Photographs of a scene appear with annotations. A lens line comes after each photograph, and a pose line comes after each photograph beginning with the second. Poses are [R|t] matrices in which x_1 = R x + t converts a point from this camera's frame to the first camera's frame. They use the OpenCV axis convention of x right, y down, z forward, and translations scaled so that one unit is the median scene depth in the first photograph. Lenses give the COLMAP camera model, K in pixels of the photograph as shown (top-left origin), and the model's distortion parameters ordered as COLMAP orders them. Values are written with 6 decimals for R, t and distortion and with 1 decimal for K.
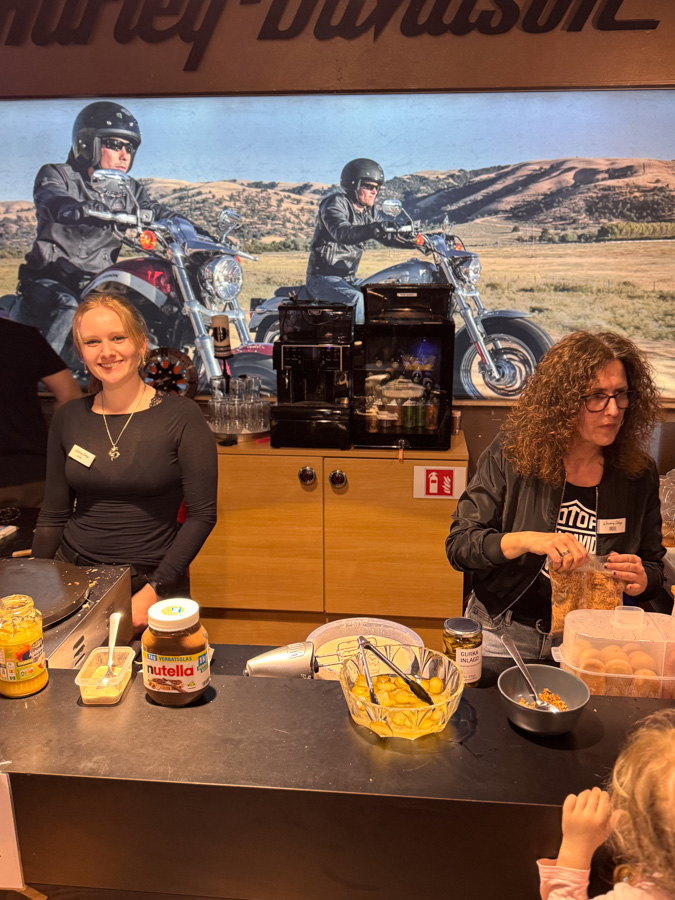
lens RADIAL K [[802.8, 0, 334.4], [0, 802.8, 450.8], [0, 0, 1]] dist [0.200715, -0.471767]
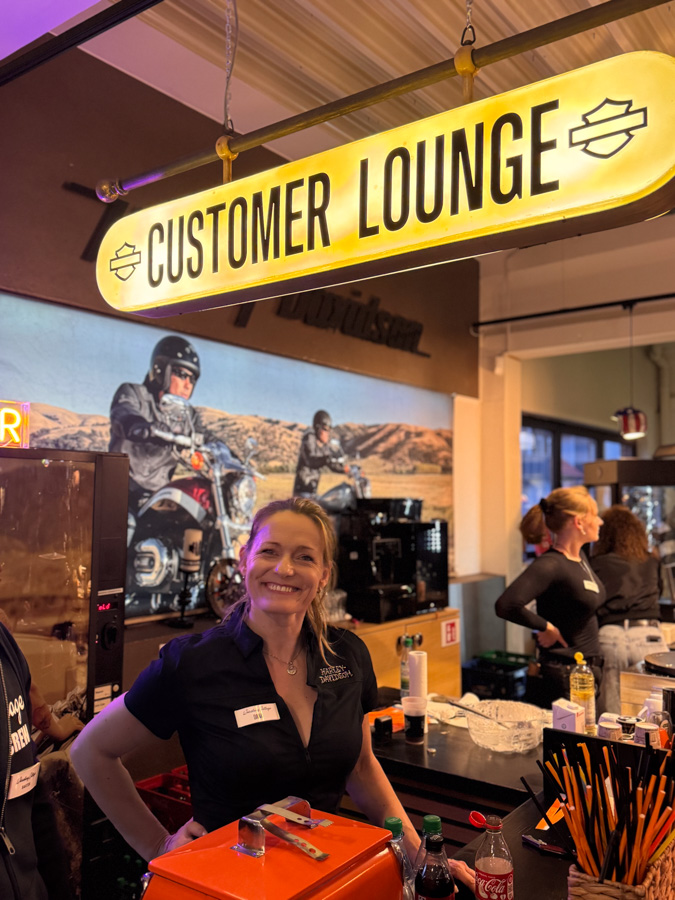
lens RADIAL K [[802.8, 0, 334.4], [0, 802.8, 450.8], [0, 0, 1]] dist [0.200715, -0.471767]
pose [[0.512510, 0.055650, 0.856876, -1.058378], [0.203184, 0.961699, -0.183985, -0.040701], [-0.834296, 0.268398, 0.481573, 0.345670]]
